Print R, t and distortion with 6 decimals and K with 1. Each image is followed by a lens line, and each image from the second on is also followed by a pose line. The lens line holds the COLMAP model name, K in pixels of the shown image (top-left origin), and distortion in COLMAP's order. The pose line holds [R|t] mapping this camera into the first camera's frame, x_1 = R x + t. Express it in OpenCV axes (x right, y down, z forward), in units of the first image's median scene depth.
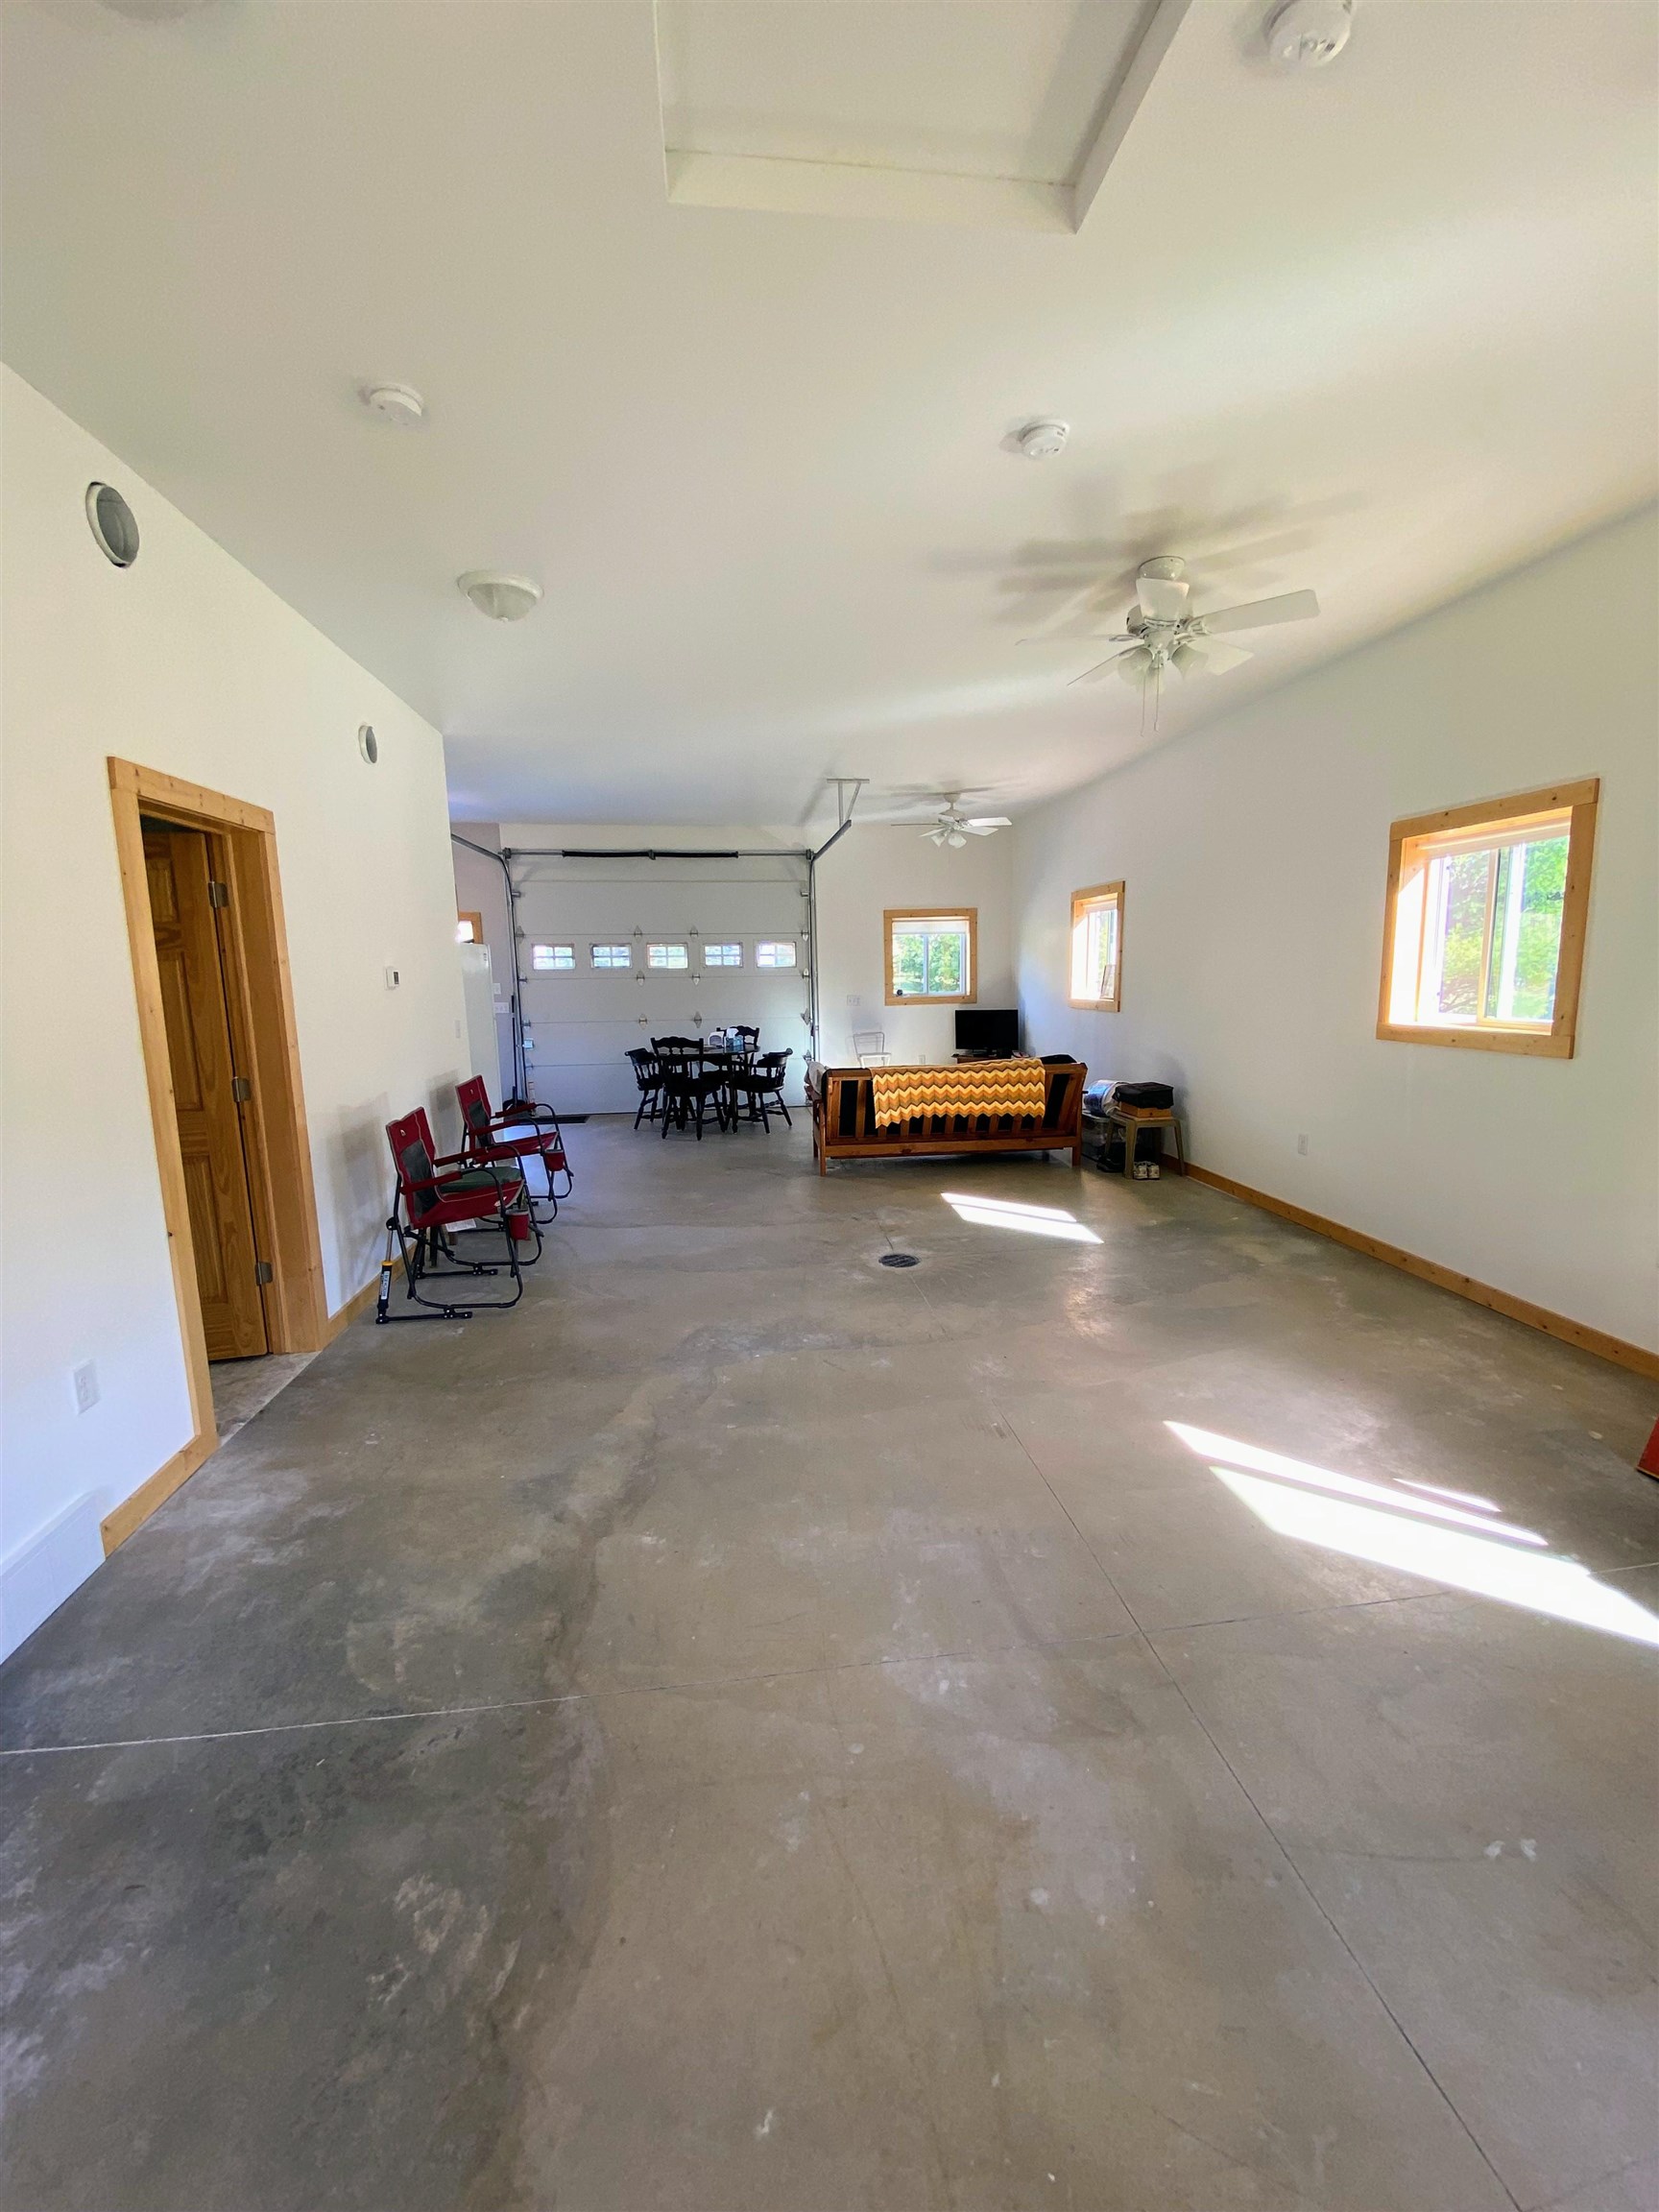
lens RADIAL K [[909.1, 0, 834.0], [0, 909.1, 1111.6], [0, 0, 1]] dist [0.114463, -0.046084]
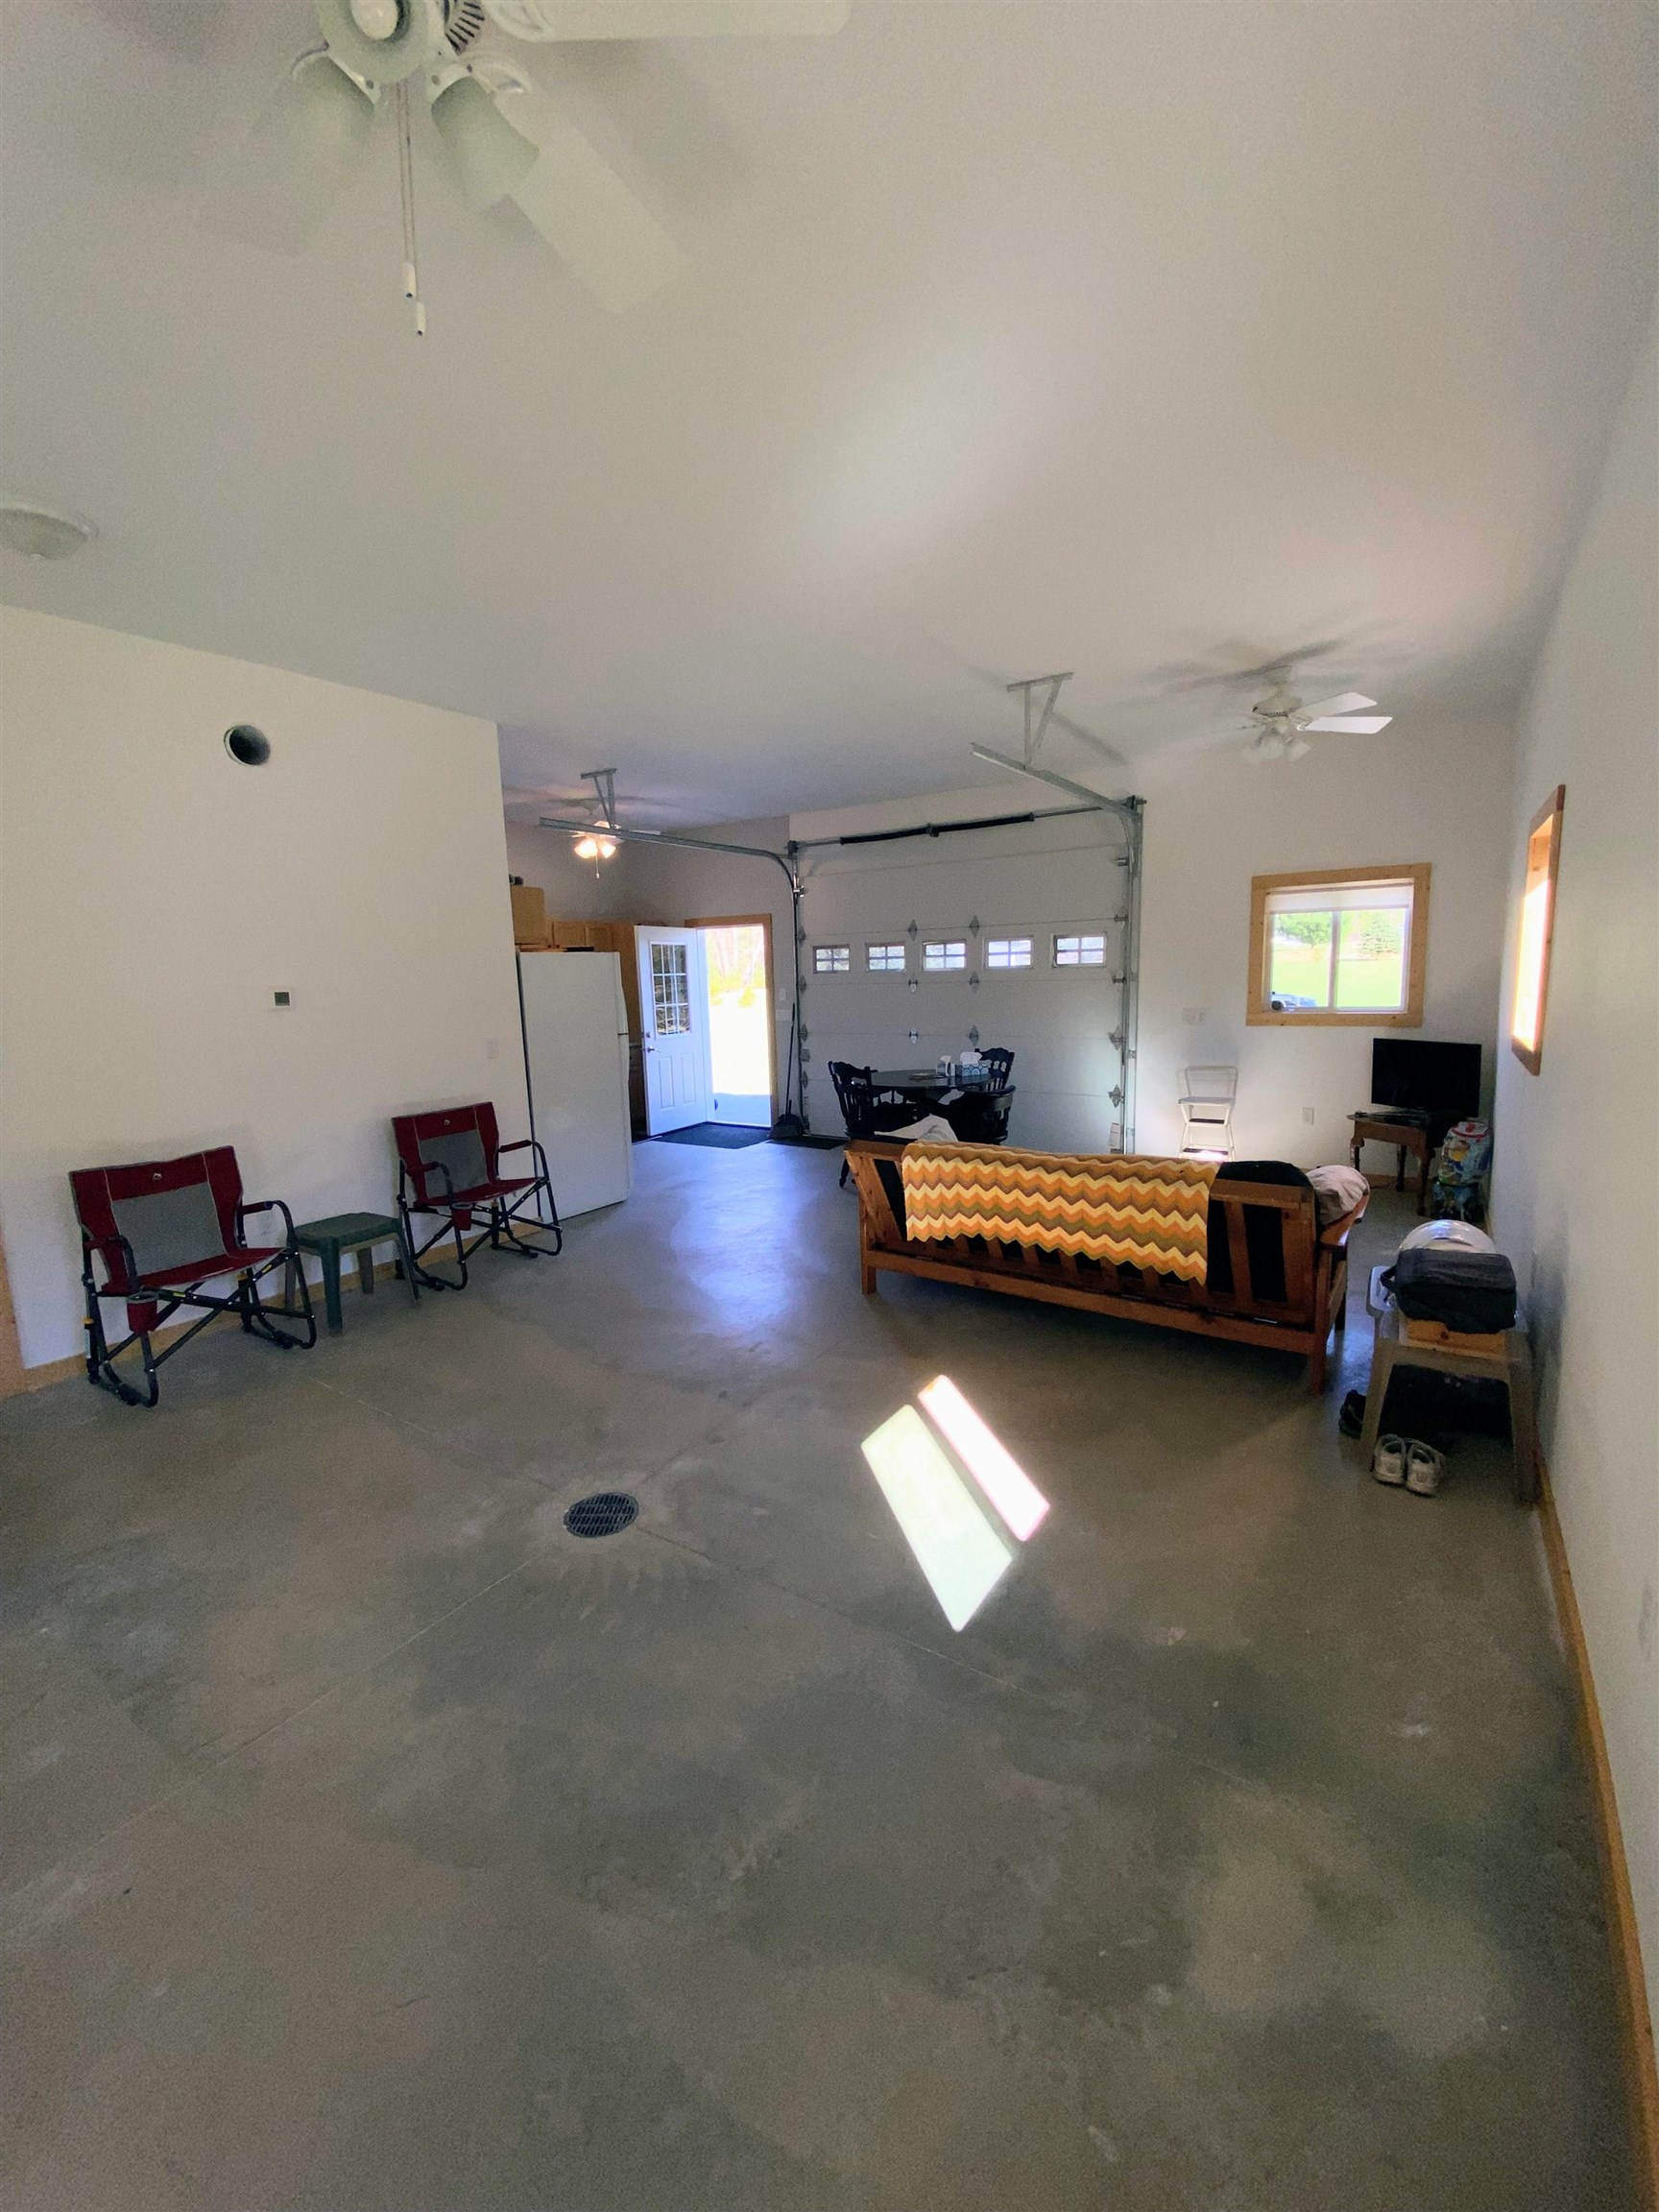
lens RADIAL K [[887.2, 0, 860.9], [0, 887.2, 1112.6], [0, 0, 1]] dist [0.046286, -0.041925]
pose [[0.753155, 0.102911, -0.649744, 0.291812], [-0.089843, 0.994525, 0.053378, -0.070598], [0.651680, 0.018173, 0.758277, 0.377021]]
